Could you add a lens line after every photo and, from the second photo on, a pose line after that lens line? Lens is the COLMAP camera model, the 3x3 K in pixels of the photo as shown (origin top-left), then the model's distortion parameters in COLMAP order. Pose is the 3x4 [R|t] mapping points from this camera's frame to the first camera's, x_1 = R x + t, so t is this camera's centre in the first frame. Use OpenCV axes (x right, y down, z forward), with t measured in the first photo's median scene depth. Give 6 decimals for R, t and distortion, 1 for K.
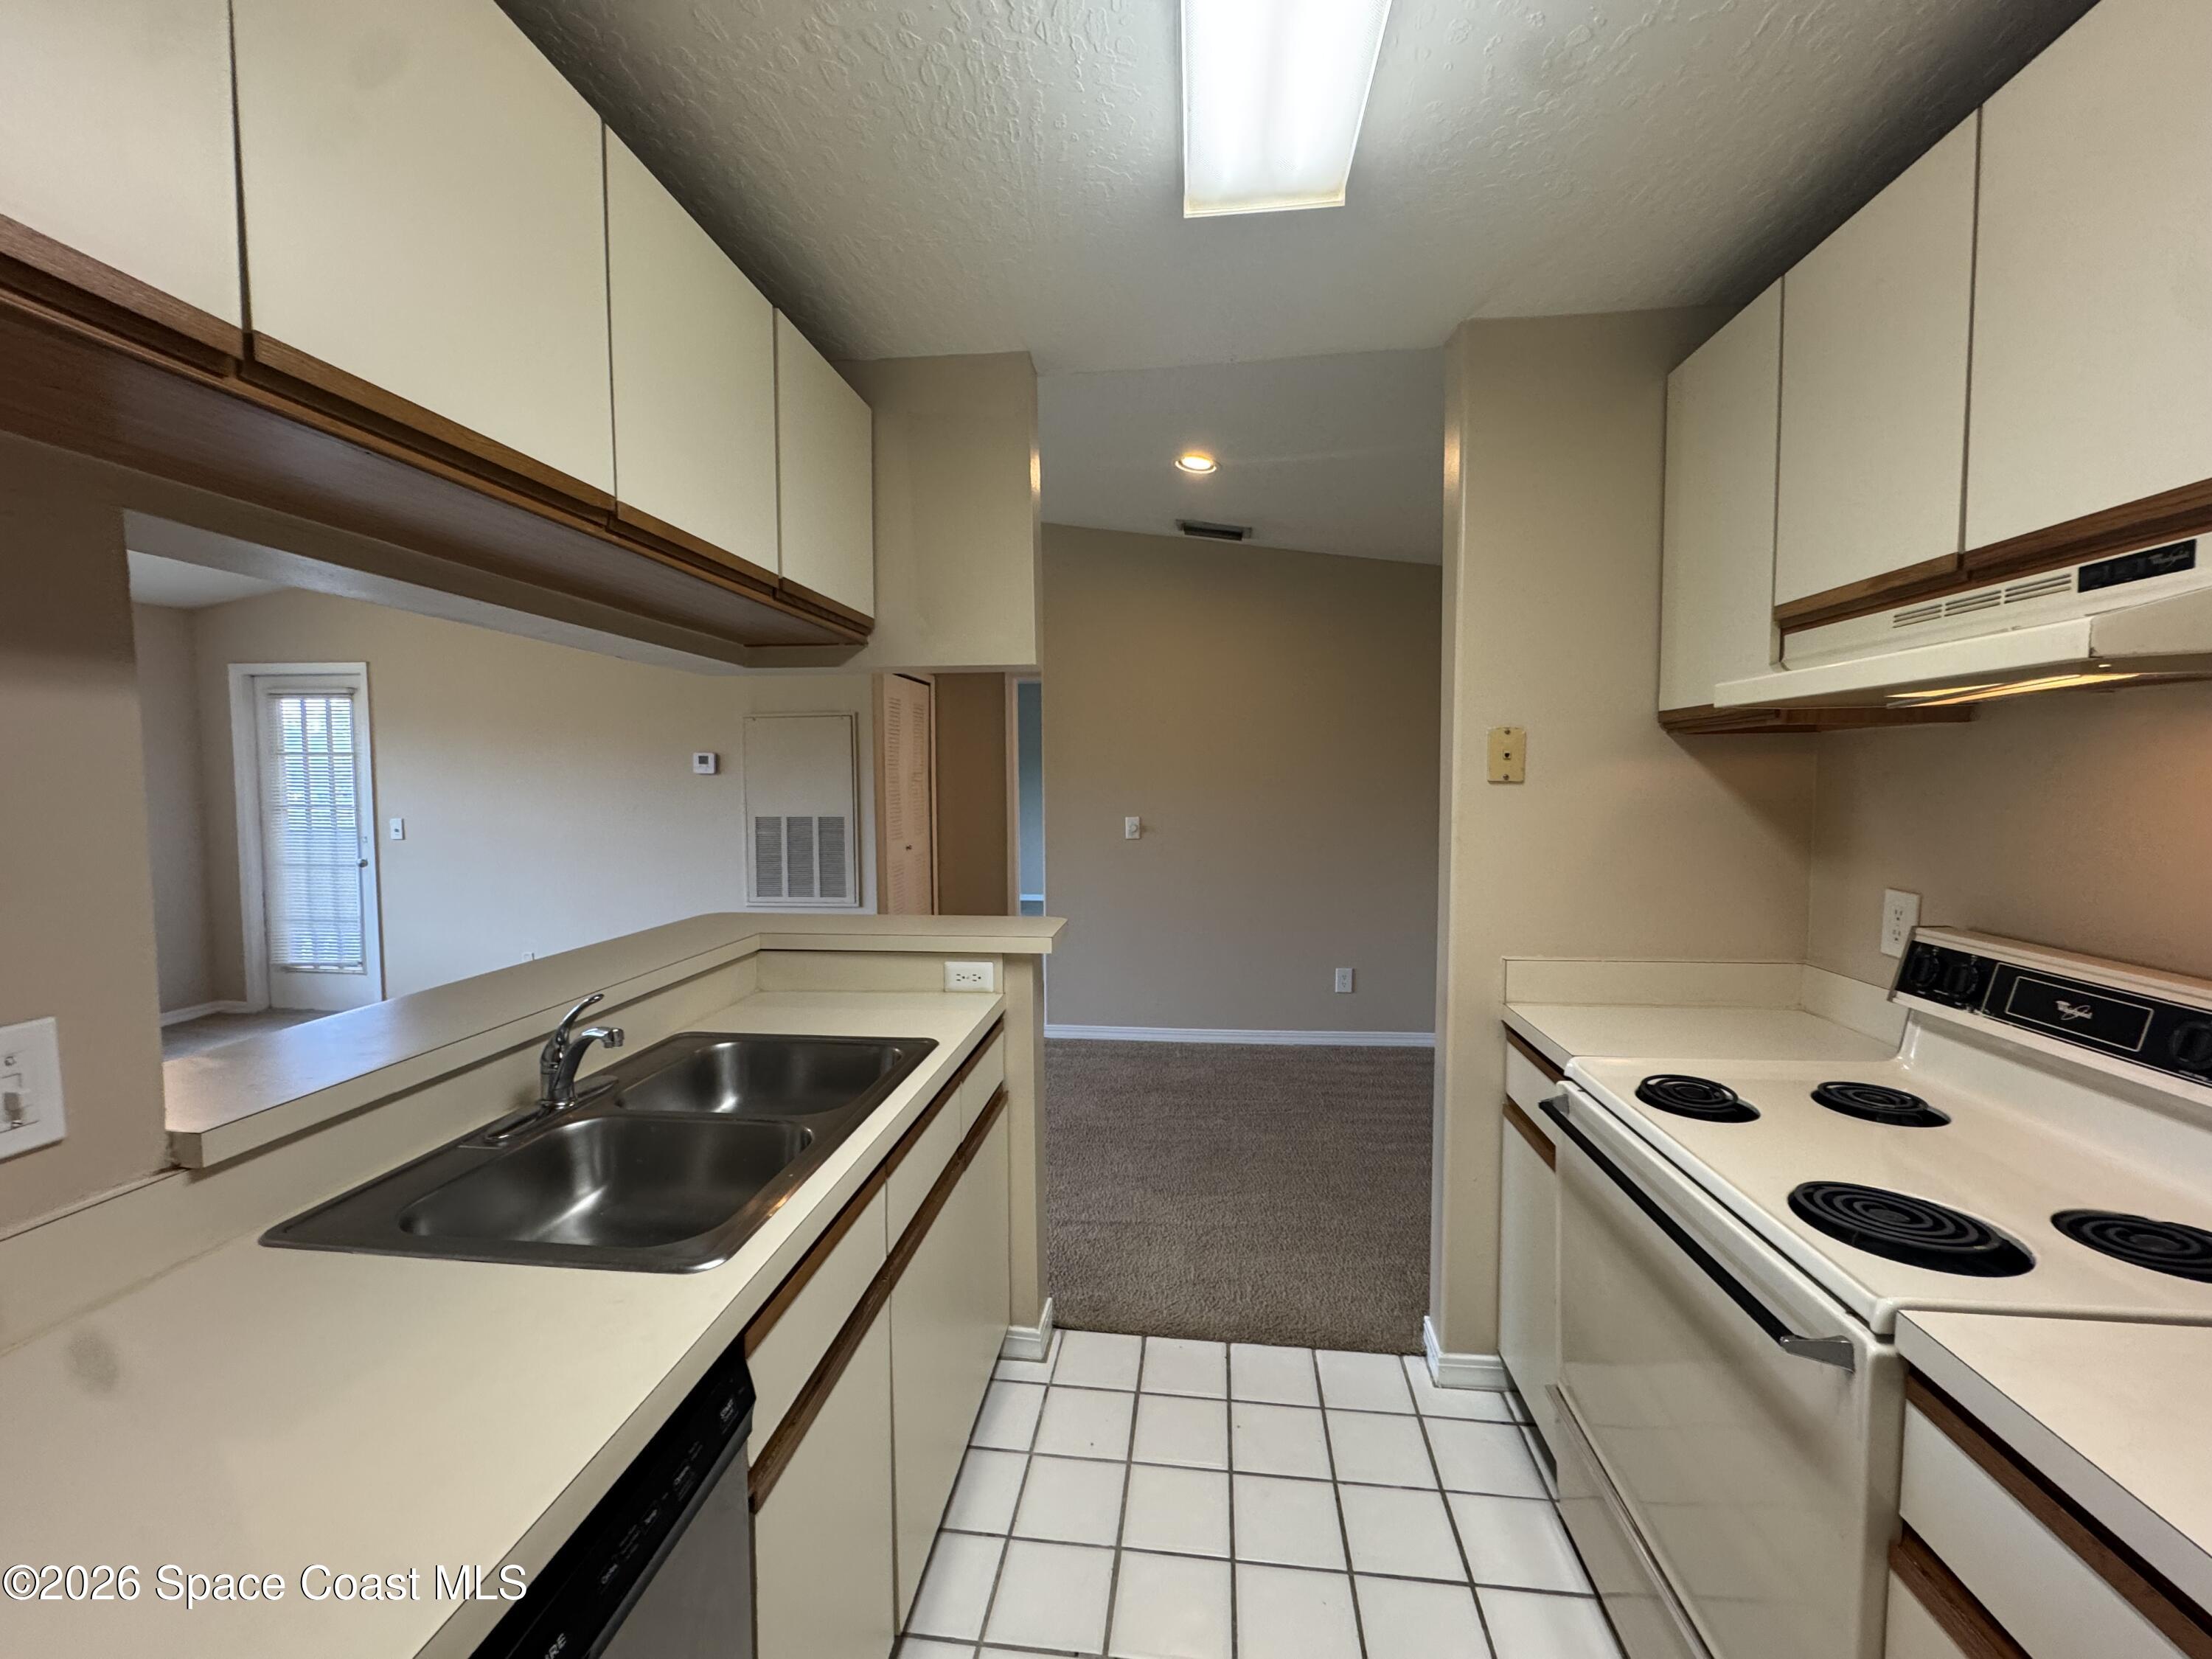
lens RADIAL K [[875.2, 0, 1101.2], [0, 875.2, 820.7], [0, 0, 1]] dist [-0.000829, 0.000107]
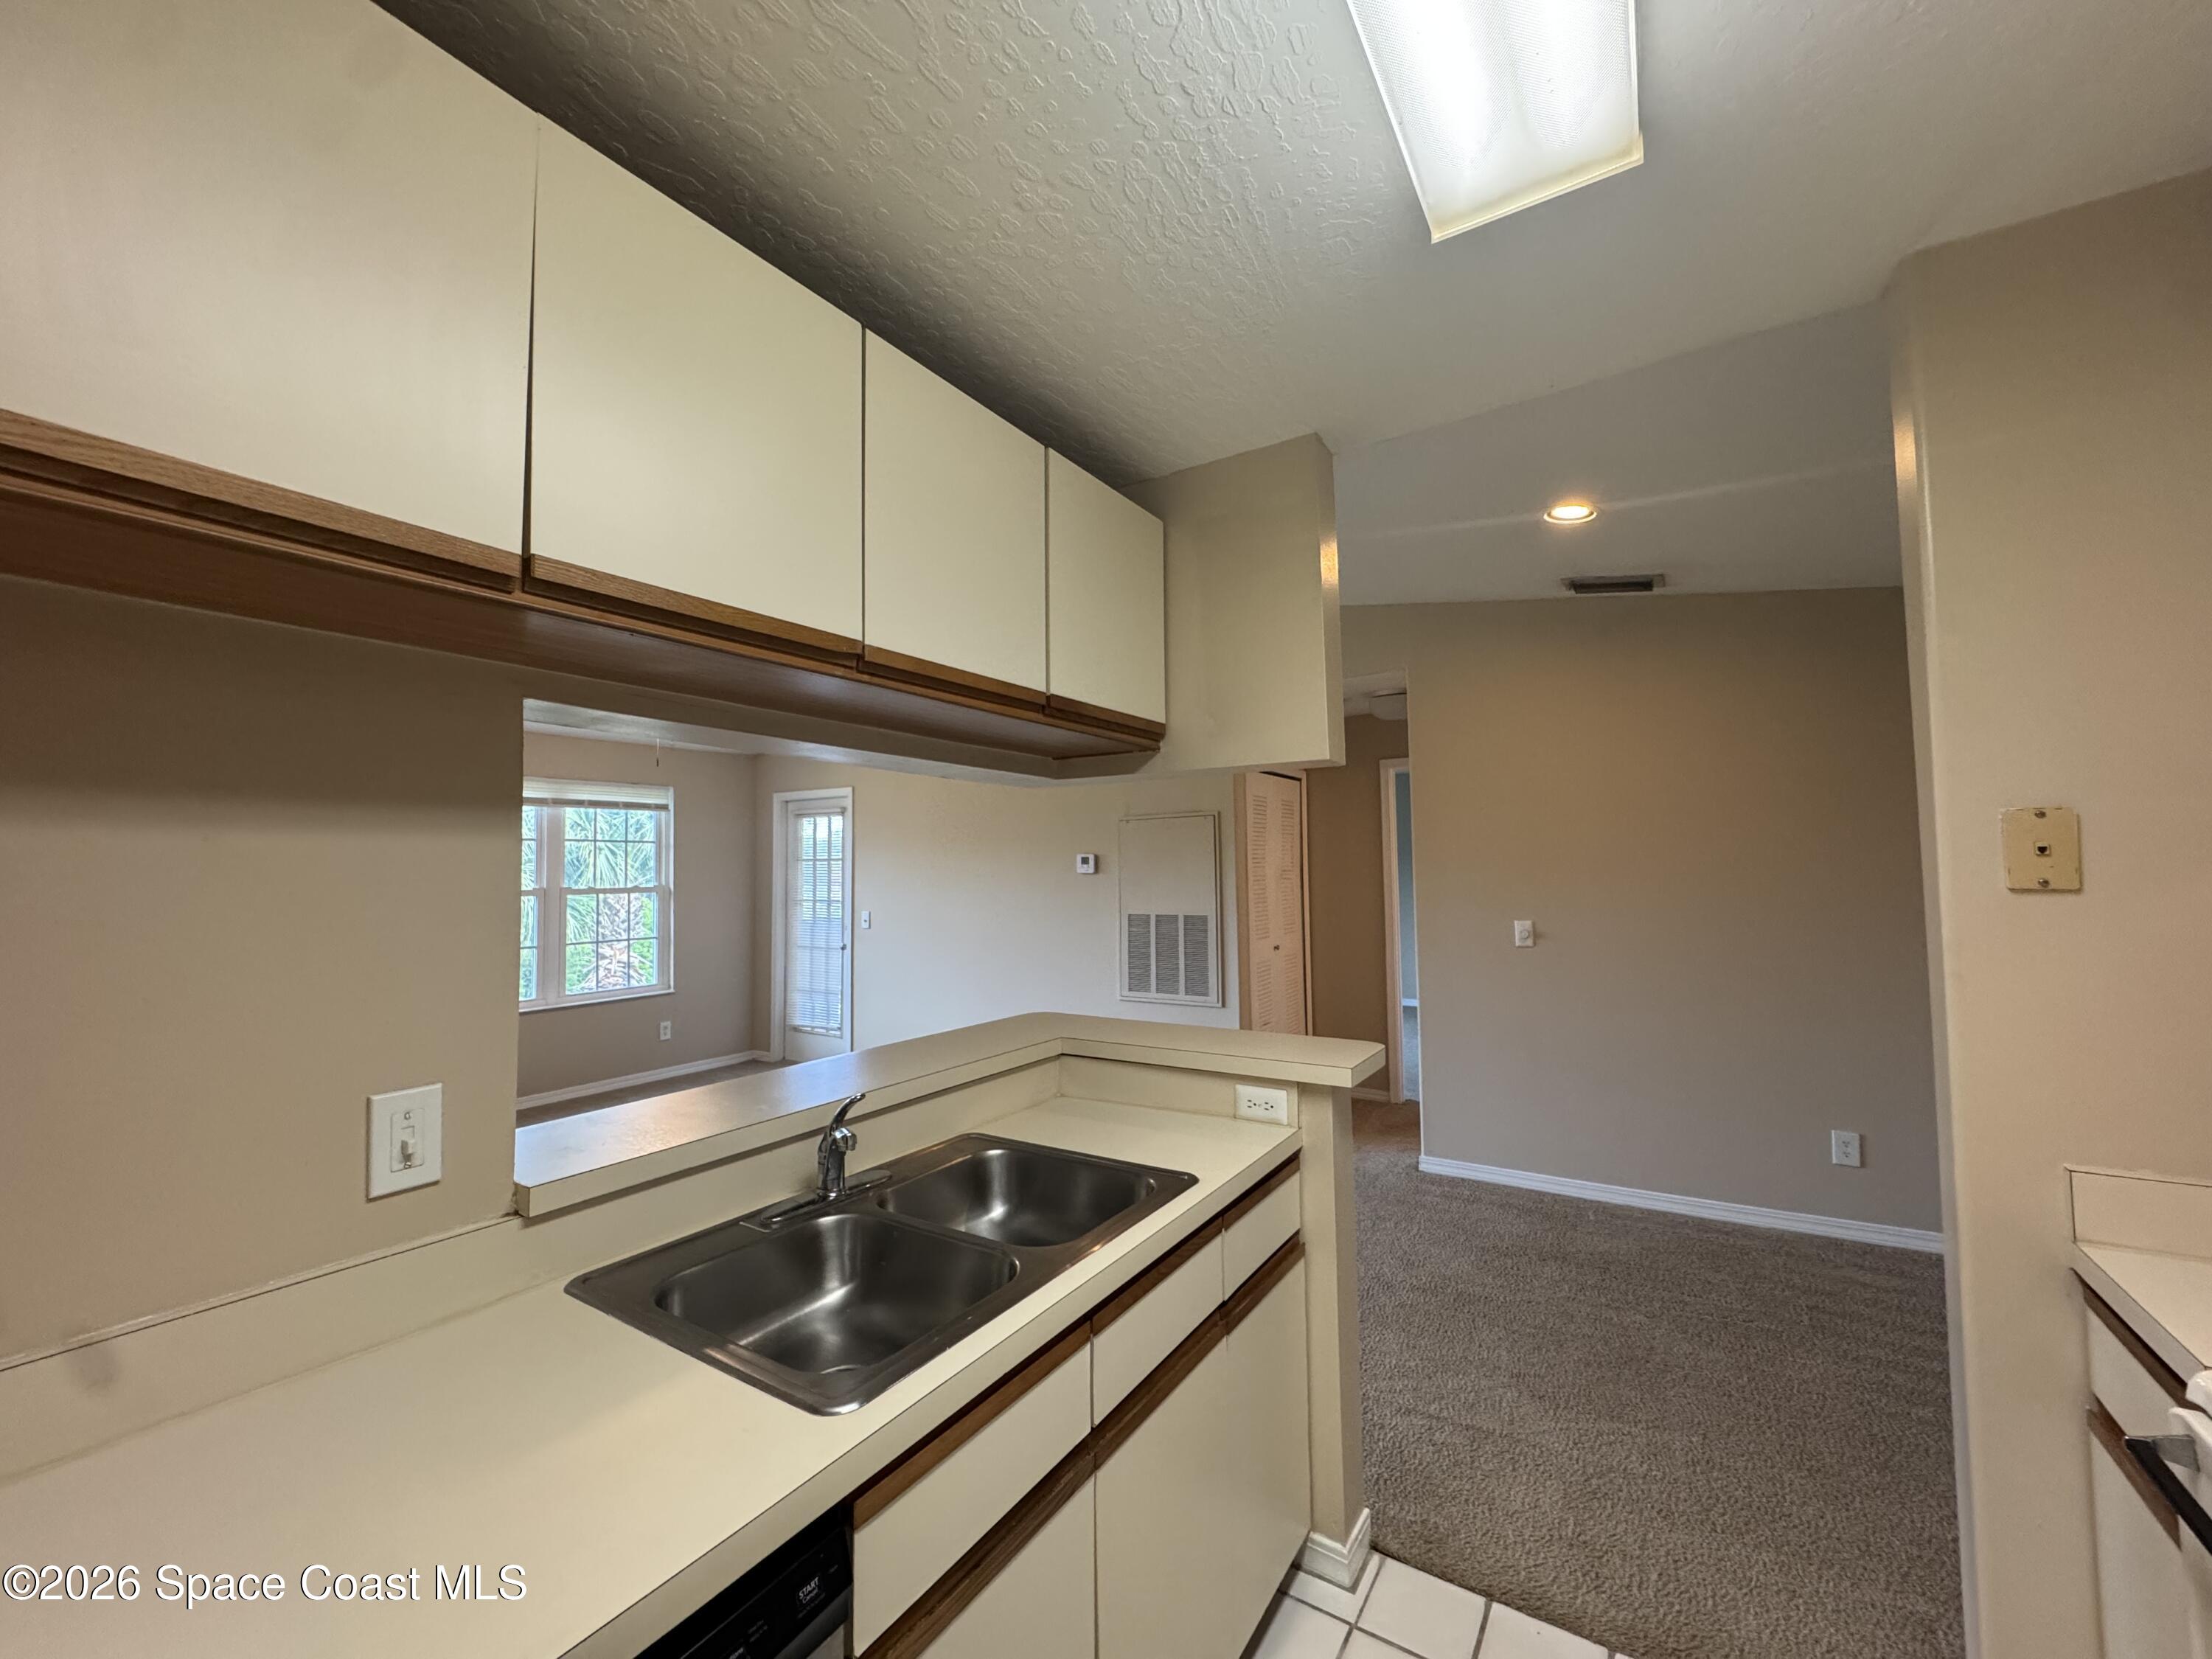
lens RADIAL K [[875.5, 0, 1102.3], [0, 875.5, 824.4], [0, 0, 1]] dist [-0.003180, 0.000079]
pose [[0.896113, -0.032102, -0.442663, 0.111214], [-0.013097, 0.995034, -0.098673, -0.018093], [0.443632, 0.094220, 0.891242, 0.091638]]
